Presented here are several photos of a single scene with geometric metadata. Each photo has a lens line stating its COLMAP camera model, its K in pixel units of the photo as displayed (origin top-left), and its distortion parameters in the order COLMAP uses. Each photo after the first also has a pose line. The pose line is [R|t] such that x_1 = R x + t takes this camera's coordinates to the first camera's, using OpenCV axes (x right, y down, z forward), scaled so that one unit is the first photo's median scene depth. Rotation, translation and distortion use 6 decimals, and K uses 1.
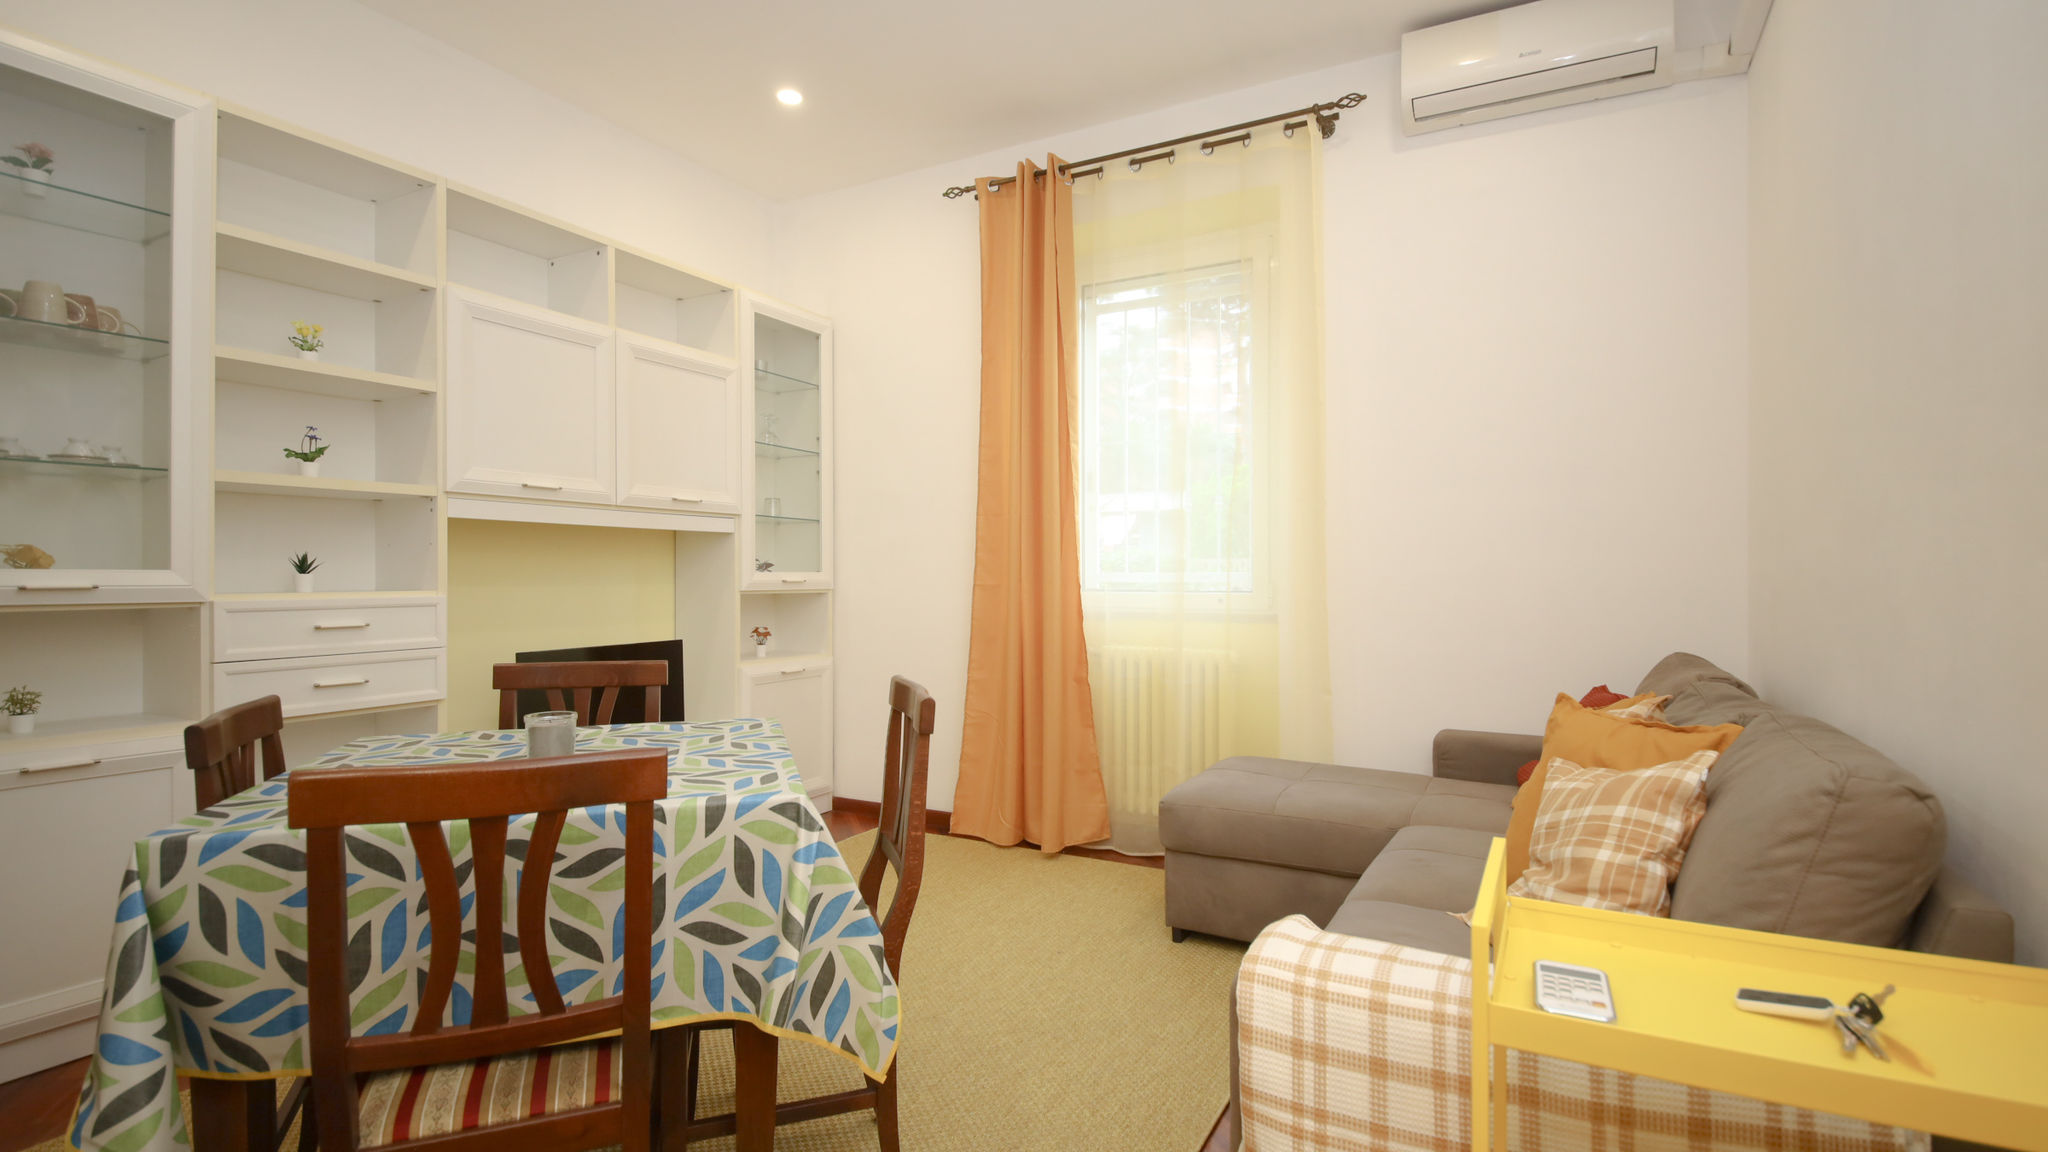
lens RADIAL K [[965.1, 0, 1016.6], [0, 965.1, 574.4], [0, 0, 1]] dist [0.046553, -0.041105]
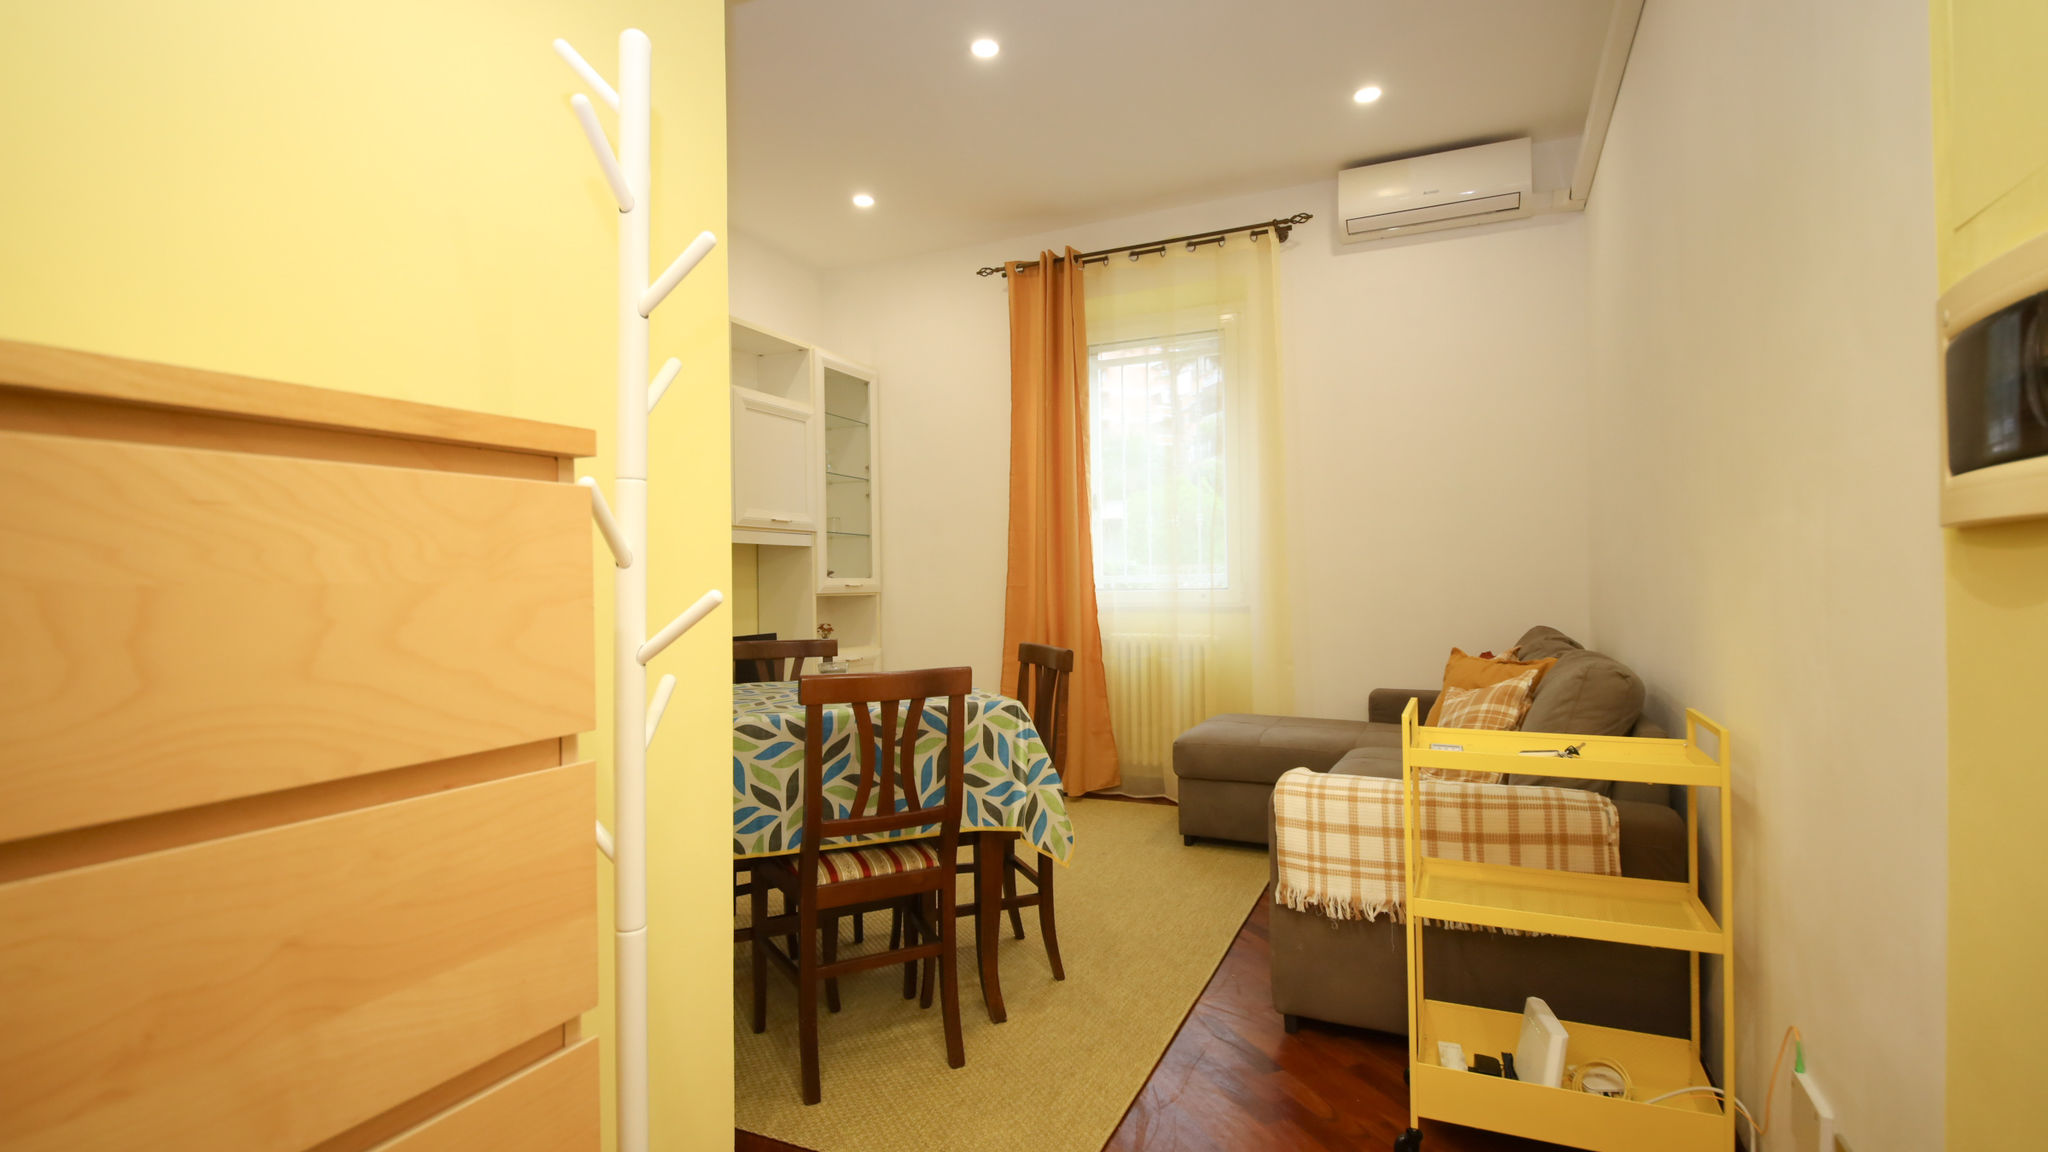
lens RADIAL K [[965.1, 0, 1016.6], [0, 965.1, 574.4], [0, 0, 1]] dist [0.046553, -0.041105]
pose [[0.997523, -0.010812, 0.069511, -0.319206], [0.011470, 0.999893, -0.009084, 0.018871], [-0.069406, 0.009858, 0.997540, -0.656252]]
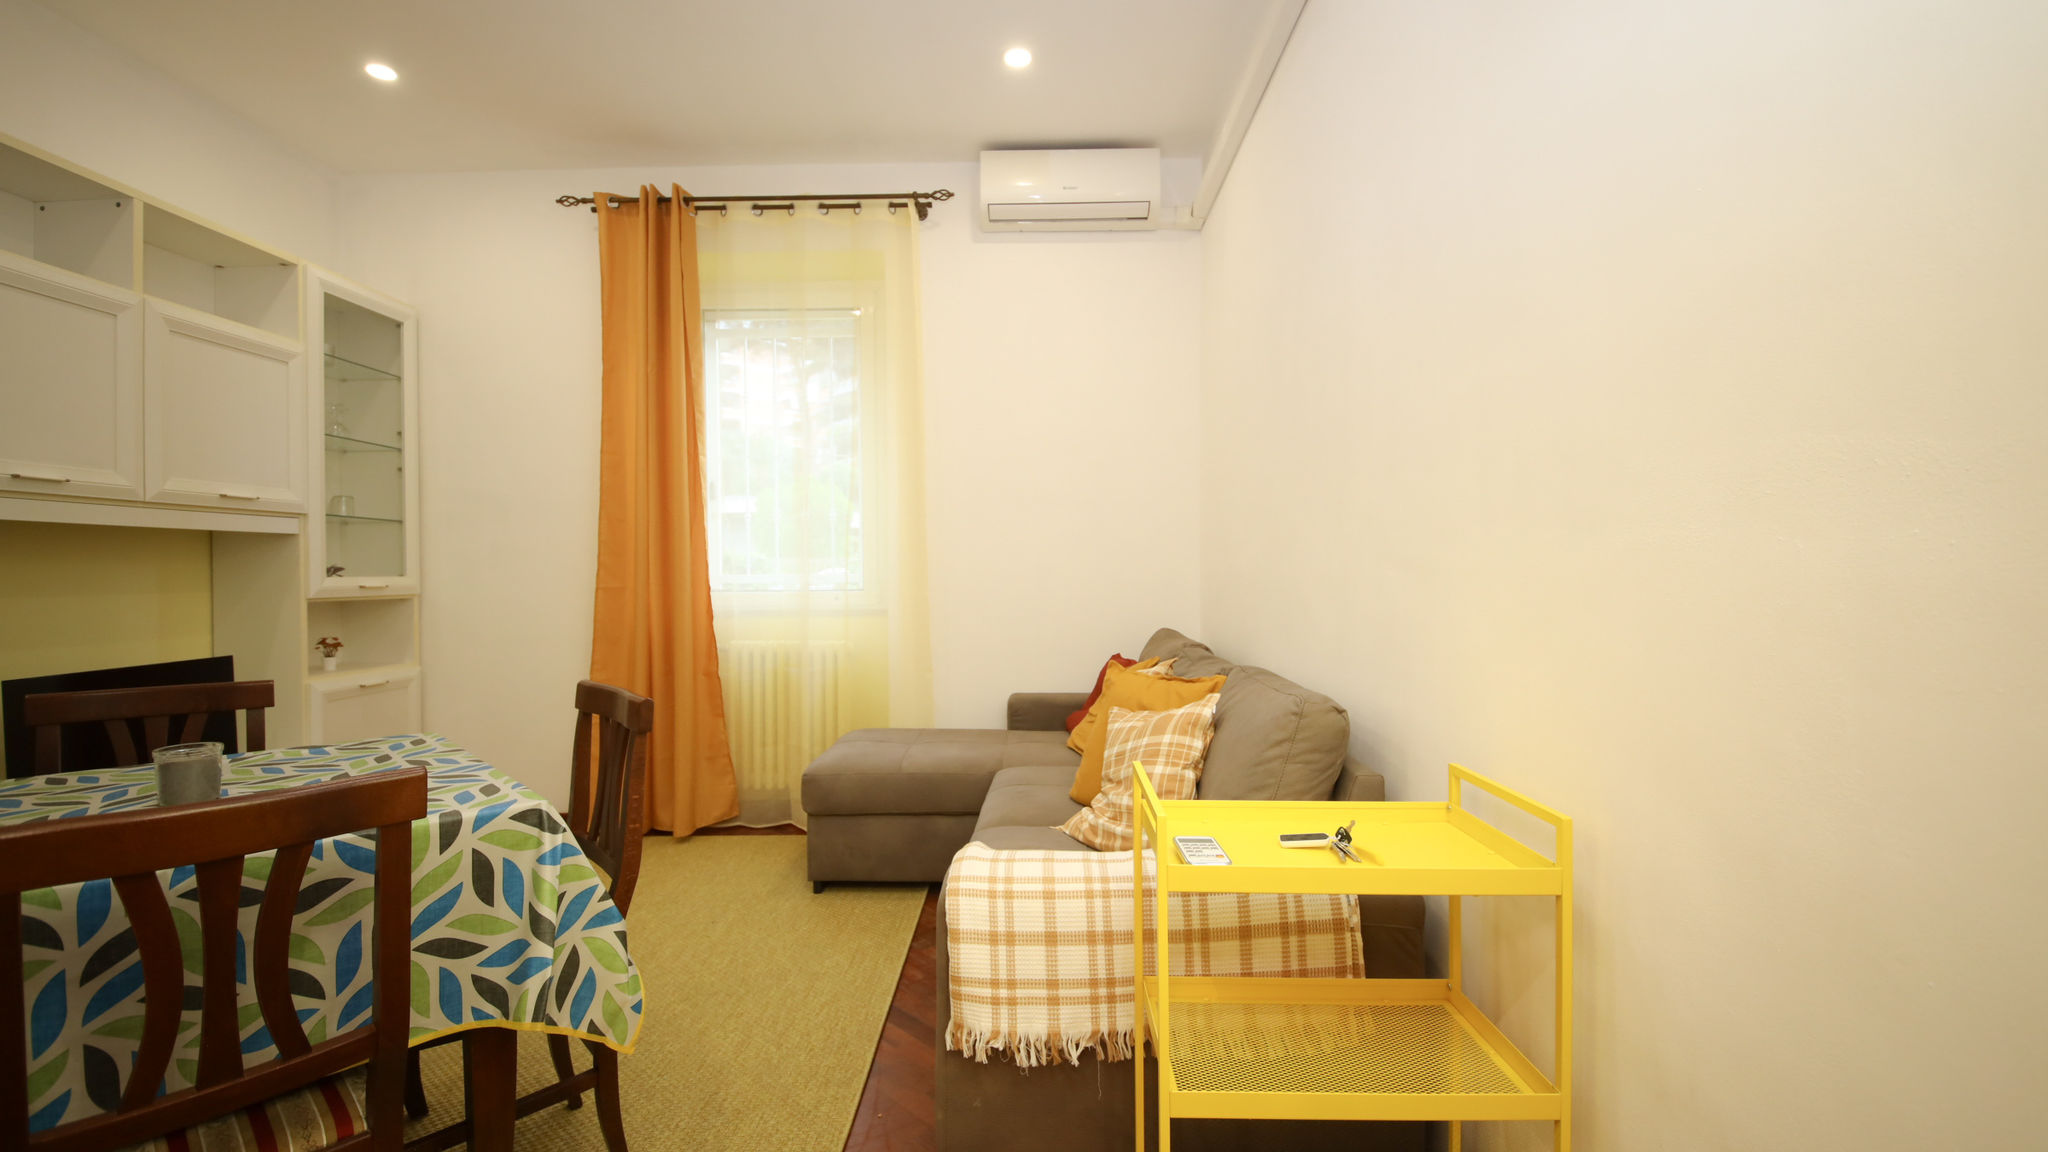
lens RADIAL K [[855.0, 0, 1016.3], [0, 855.0, 575.7], [0, 0, 1]] dist [0.045471, -0.042072]
pose [[0.889079, -0.008866, 0.457668, -0.181144], [0.006486, 0.999956, 0.006771, -0.014410], [-0.457708, -0.003051, 0.889097, -0.048604]]
